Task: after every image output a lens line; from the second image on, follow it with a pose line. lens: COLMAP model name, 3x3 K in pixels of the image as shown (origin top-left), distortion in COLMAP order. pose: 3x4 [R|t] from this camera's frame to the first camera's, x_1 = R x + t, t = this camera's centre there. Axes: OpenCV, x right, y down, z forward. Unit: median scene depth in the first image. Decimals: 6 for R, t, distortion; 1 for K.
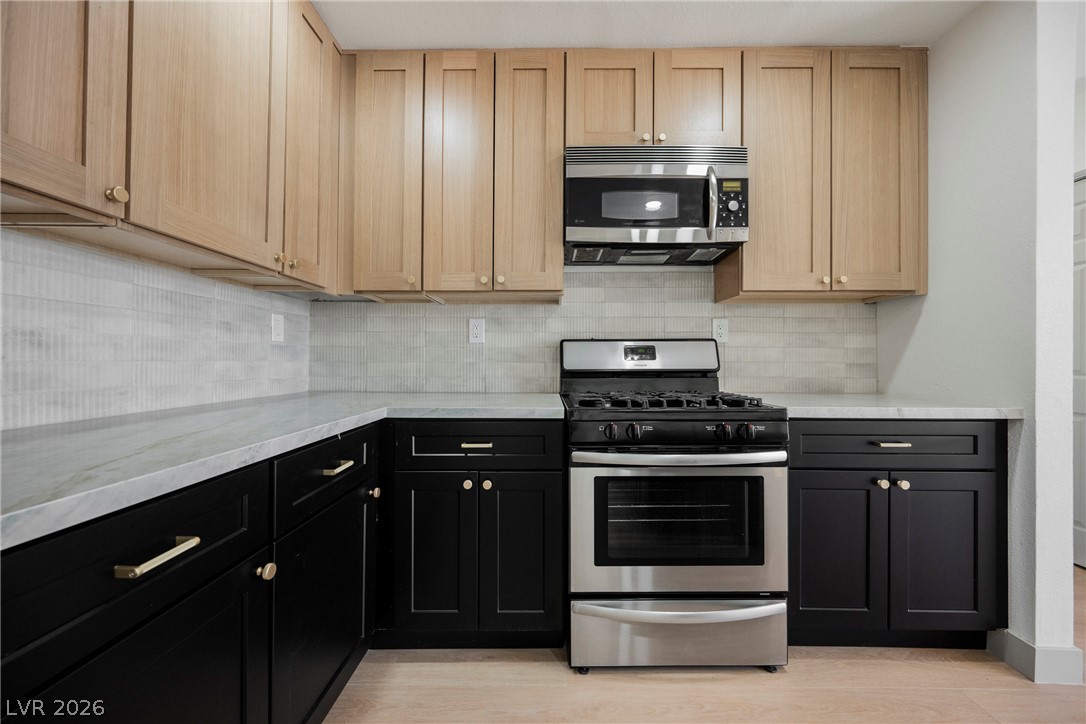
lens RADIAL K [[420.6, 0, 543.0], [0, 420.6, 362.0], [0, 0, 1]] dist [-0.002944, 0.000023]
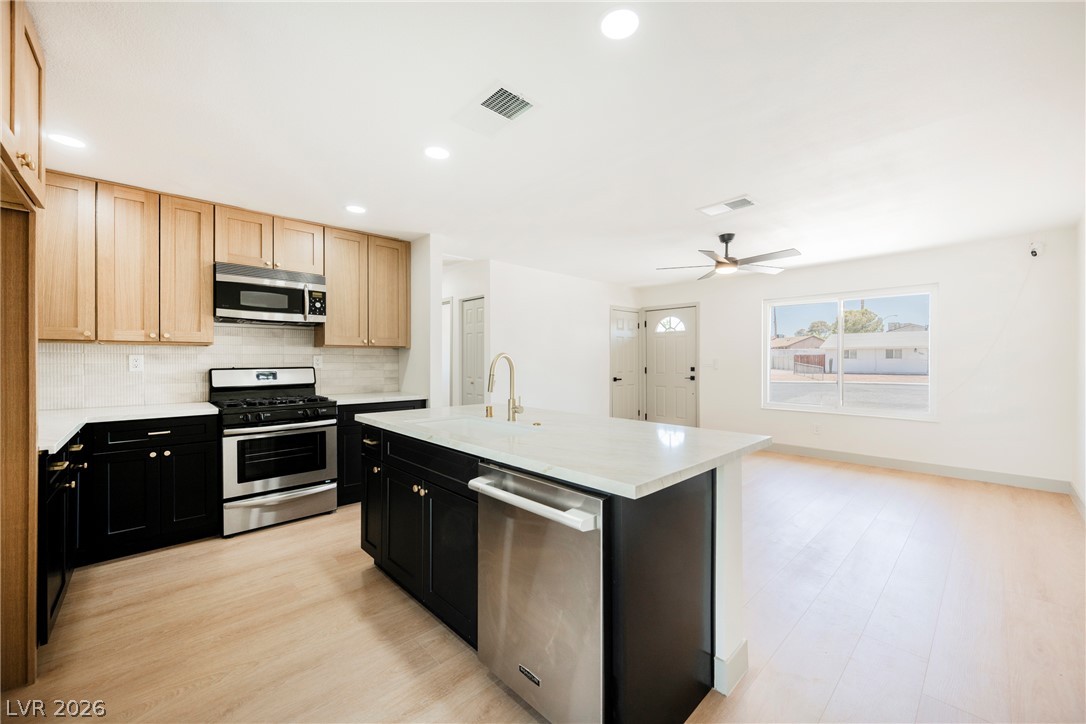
lens RADIAL K [[420.6, 0, 543.0], [0, 420.6, 362.0], [0, 0, 1]] dist [-0.002944, 0.000023]
pose [[0.719567, -0.005547, 0.694401, -0.182555], [0.003663, 0.999985, 0.004192, -0.094000], [-0.694413, -0.000473, 0.719576, -1.229762]]
